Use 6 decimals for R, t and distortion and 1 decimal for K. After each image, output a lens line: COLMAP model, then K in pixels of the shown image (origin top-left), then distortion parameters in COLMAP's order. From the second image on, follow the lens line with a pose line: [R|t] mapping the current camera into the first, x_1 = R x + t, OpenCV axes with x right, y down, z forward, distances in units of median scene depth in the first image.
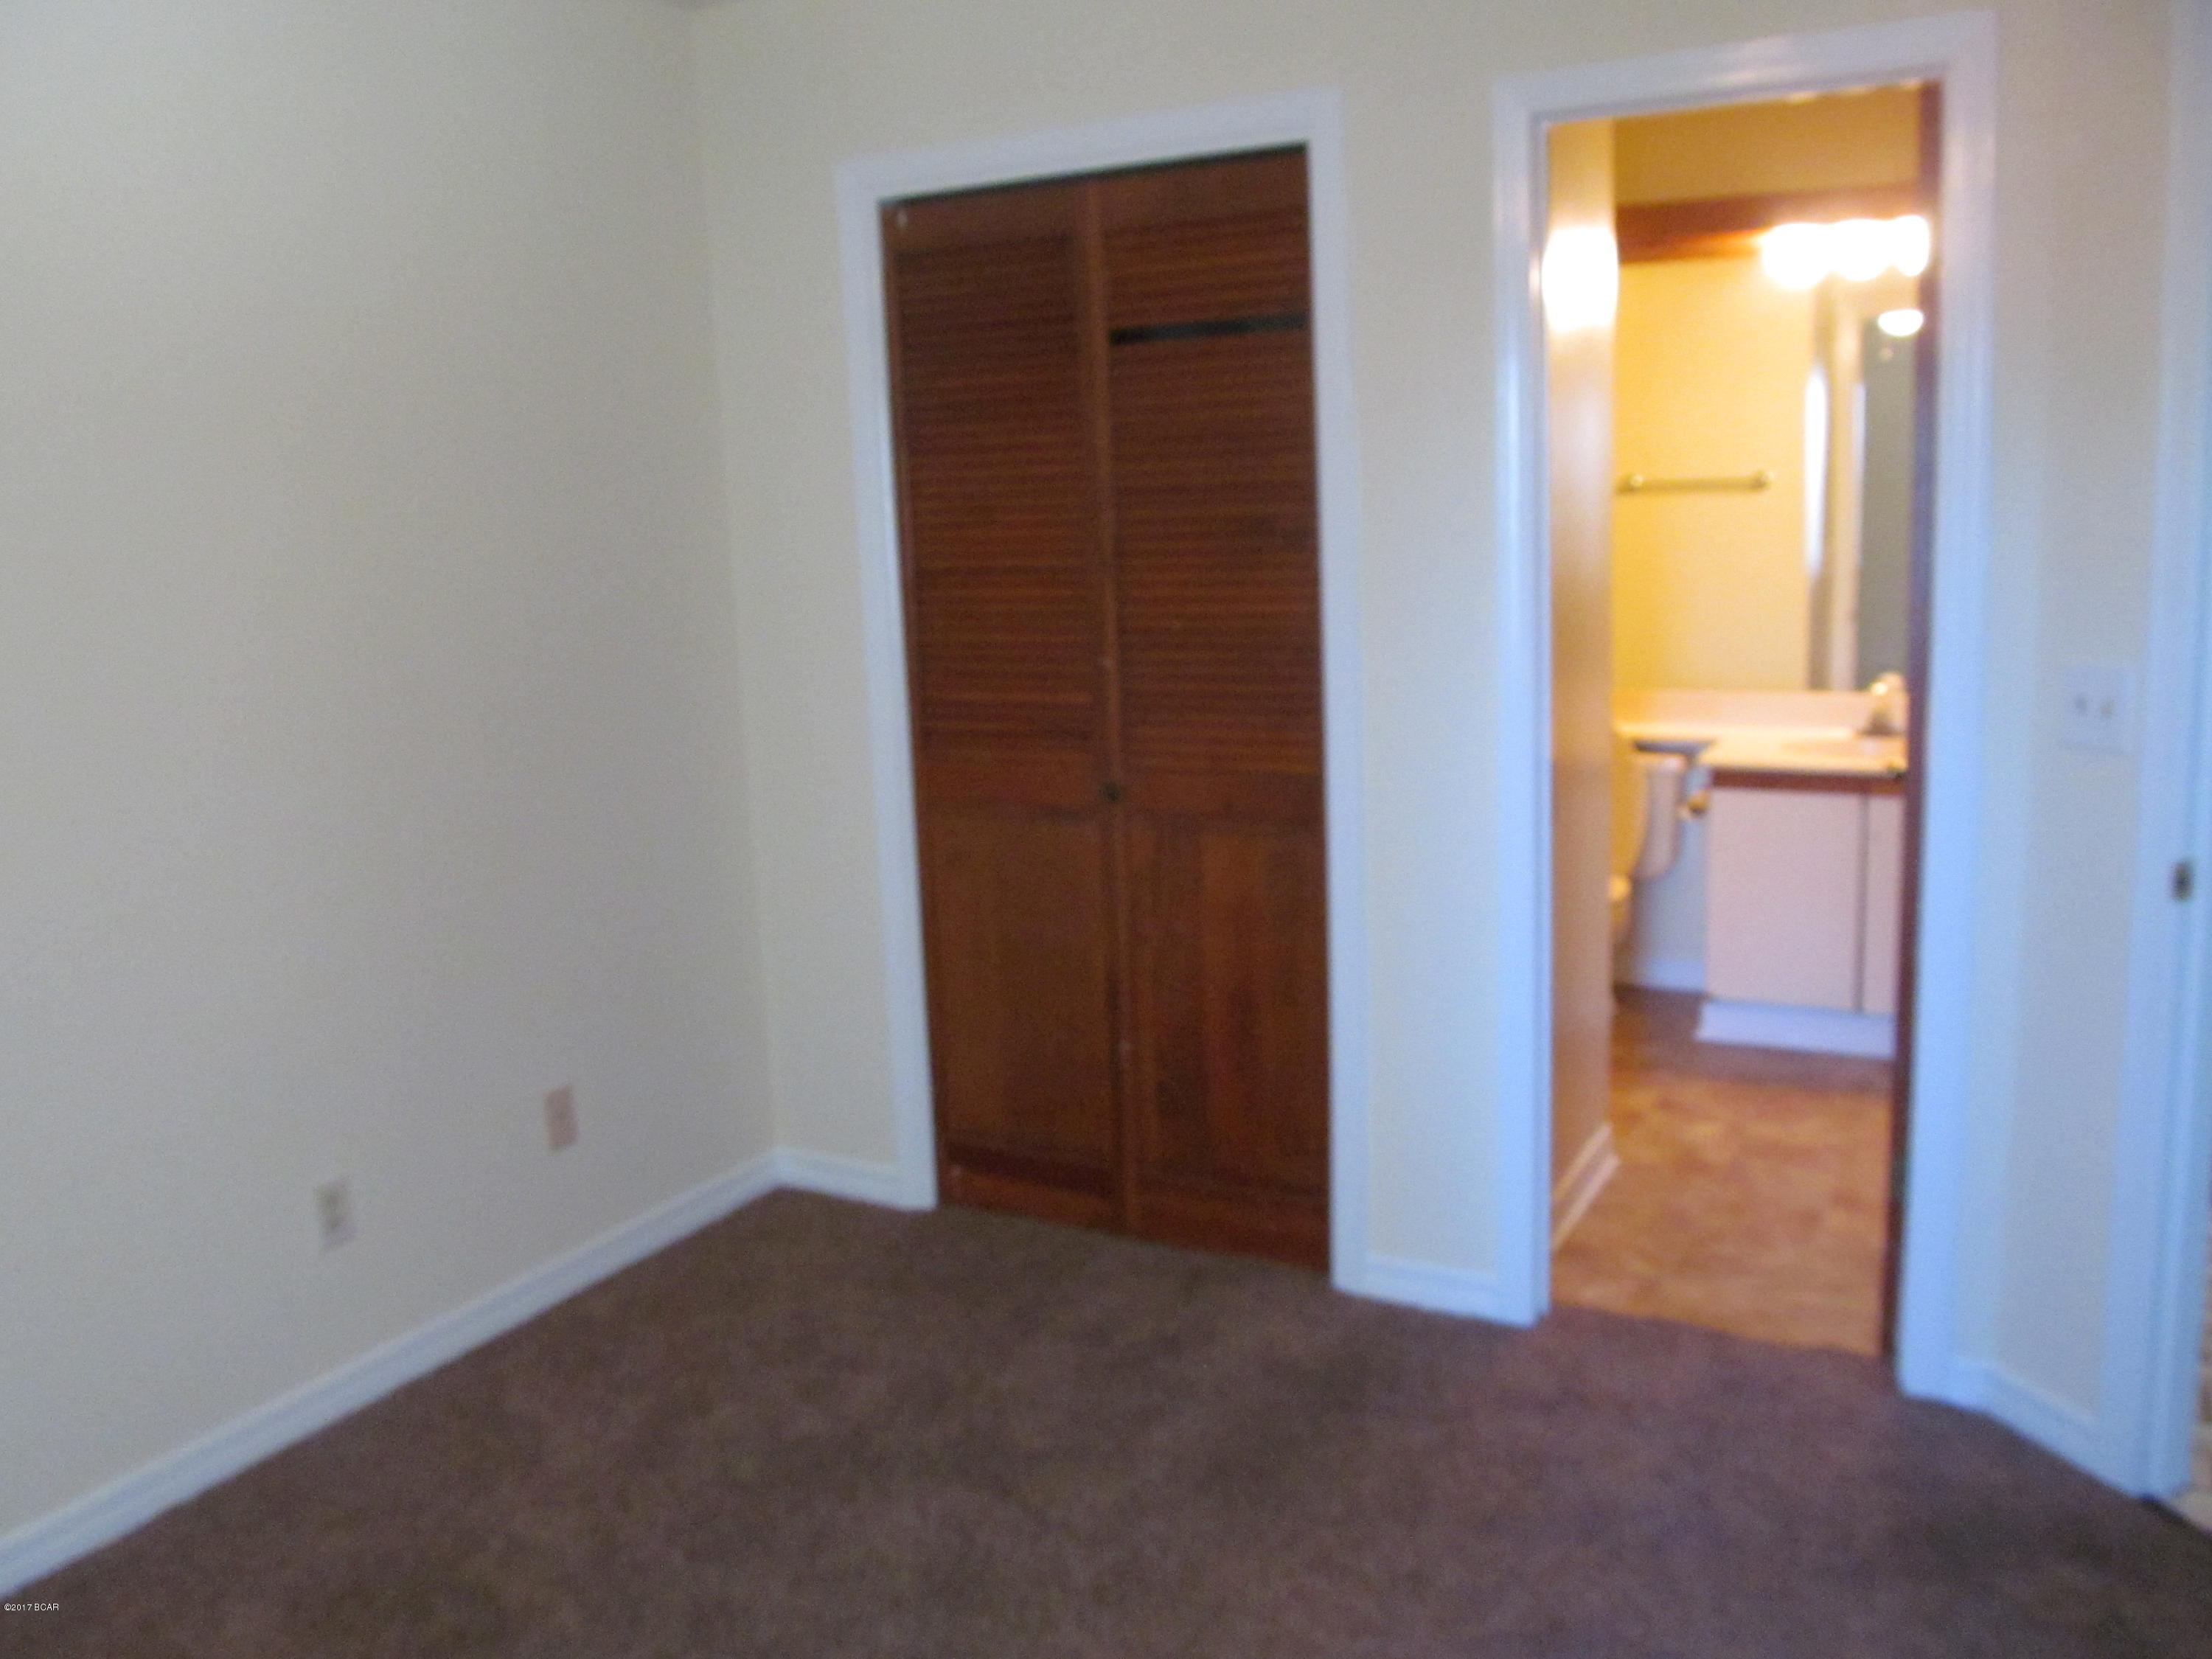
lens RADIAL K [[1831.4, 0, 1106.0], [0, 1831.4, 829.5], [0, 0, 1]] dist [-0.058714, 0.011095]
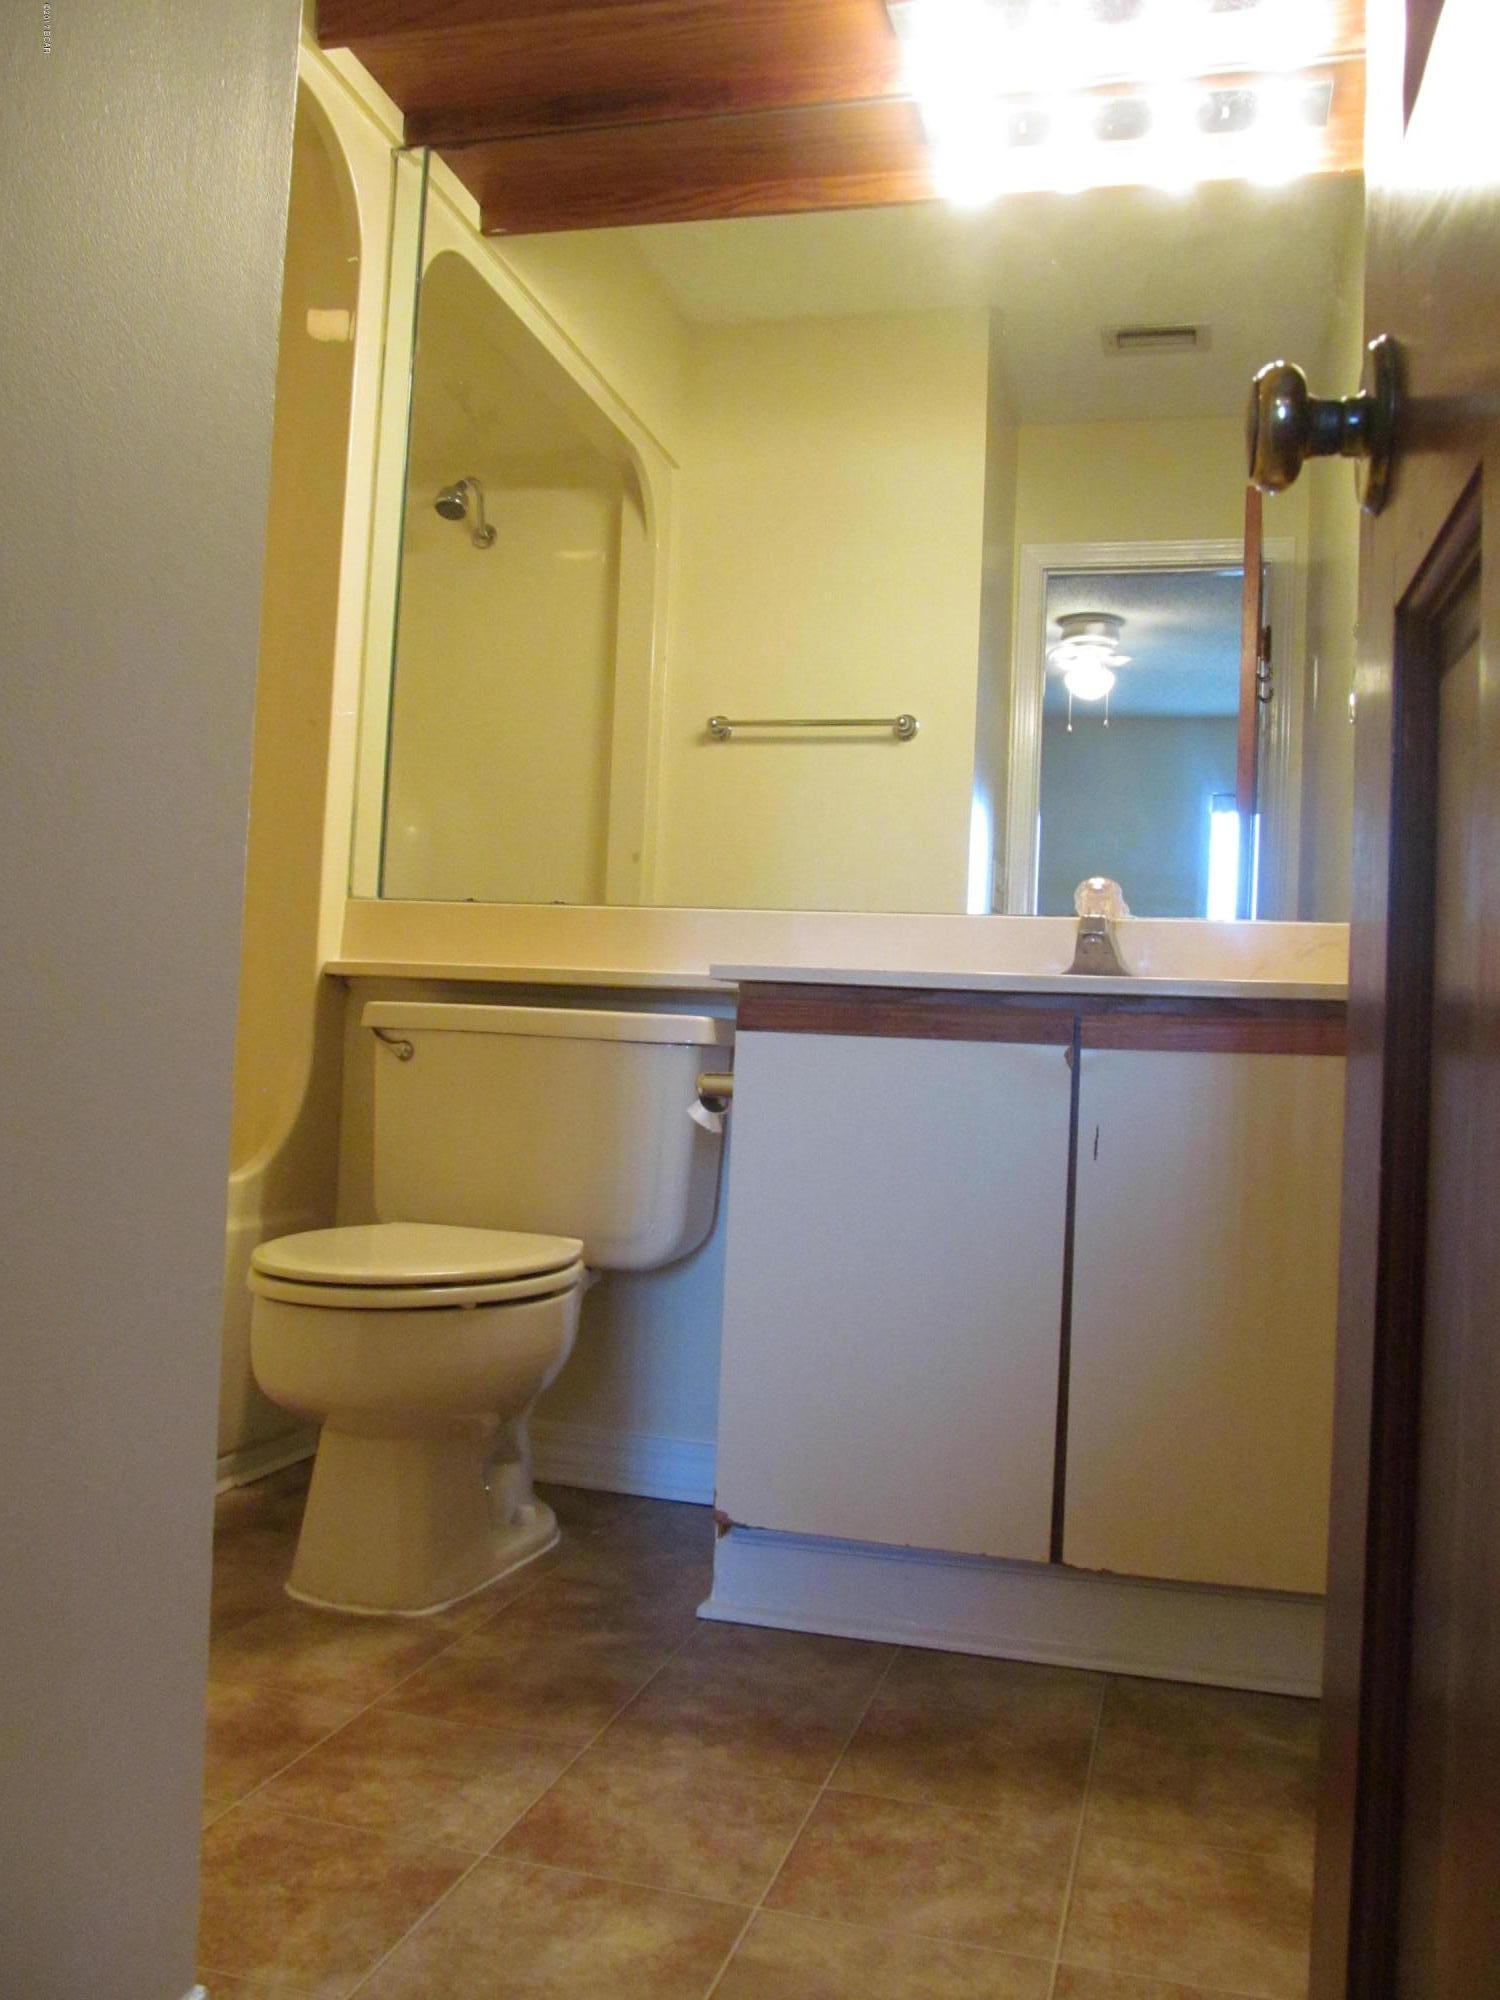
lens RADIAL K [[1655.9, 0, 750.0], [0, 1655.9, 1000.0], [0, 0, 1]] dist [-0.058714, 0.011095]
pose [[0.972743, 0.090683, 0.213421, 0.402937], [-0.044760, 0.976483, -0.210898, 0.087174], [-0.227527, 0.195597, 0.953925, 0.995964]]
